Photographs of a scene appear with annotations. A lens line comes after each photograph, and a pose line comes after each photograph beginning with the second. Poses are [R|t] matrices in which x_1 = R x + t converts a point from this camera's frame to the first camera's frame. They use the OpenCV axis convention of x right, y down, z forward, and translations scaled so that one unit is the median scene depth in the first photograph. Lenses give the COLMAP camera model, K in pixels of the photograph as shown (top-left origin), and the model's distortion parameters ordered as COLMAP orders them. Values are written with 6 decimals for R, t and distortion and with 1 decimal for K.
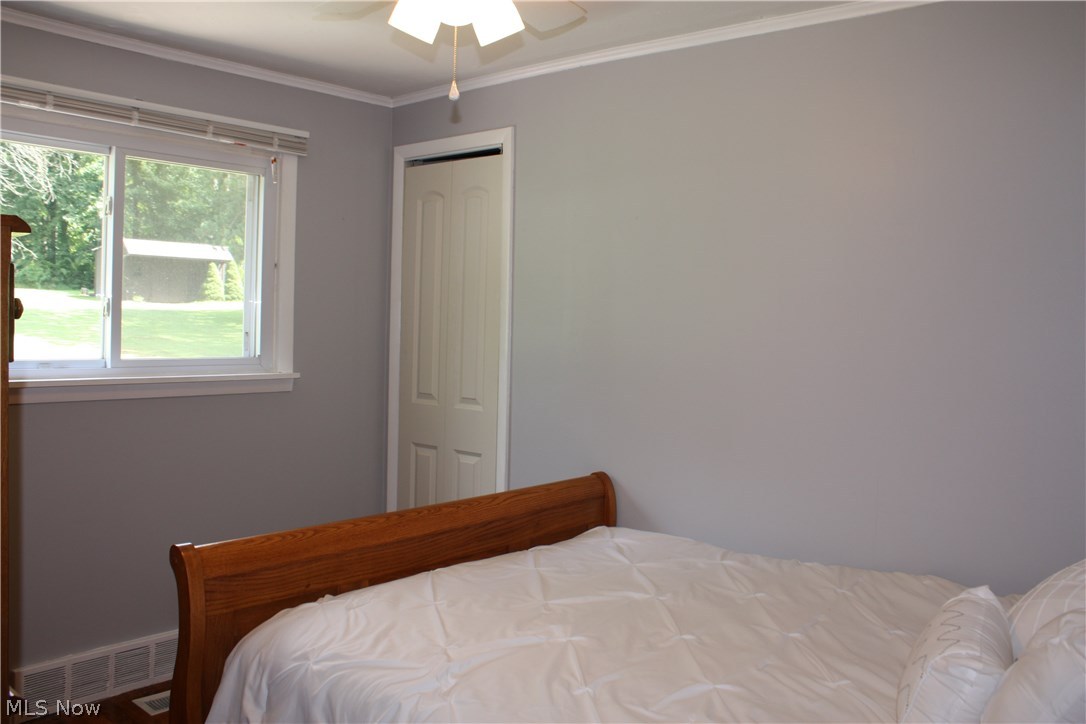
lens RADIAL K [[916.2, 0, 547.0], [0, 916.2, 317.0], [0, 0, 1]] dist [-0.086436, 0.001281]
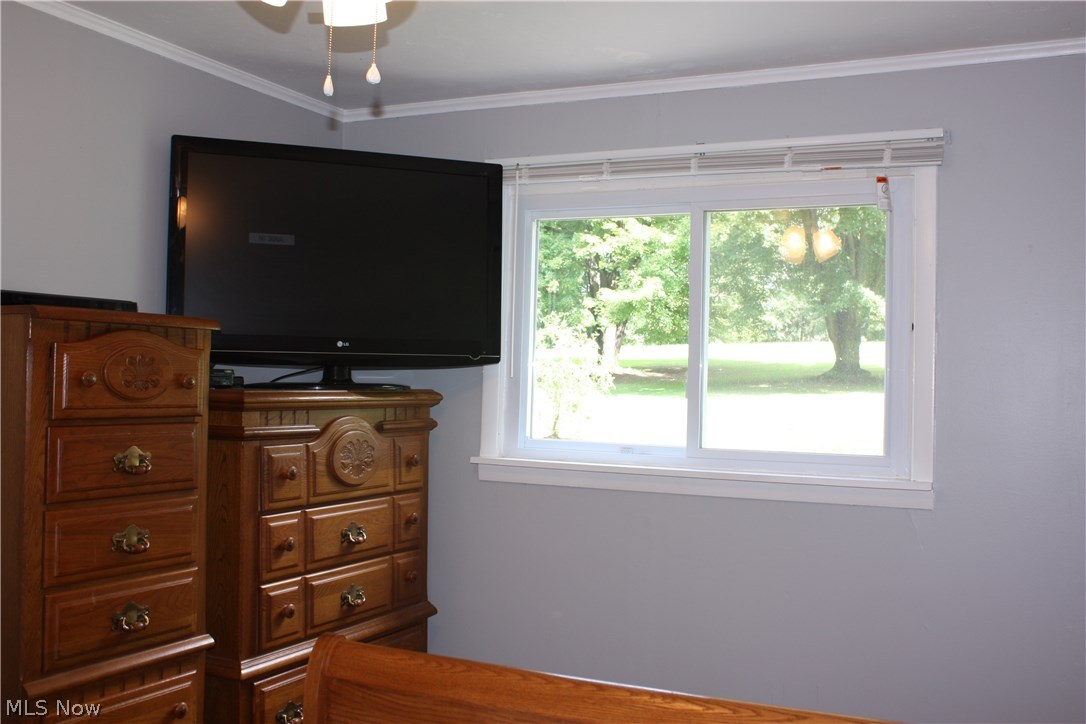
lens RADIAL K [[1064.0, 0, 543.0], [0, 1064.0, 362.0], [0, 0, 1]] dist [-0.109322, 0.000615]
pose [[0.272200, -0.031749, -0.961717, 0.441895], [-0.012260, 0.999260, -0.036458, 0.003523], [0.962163, 0.021715, 0.271609, 0.558267]]
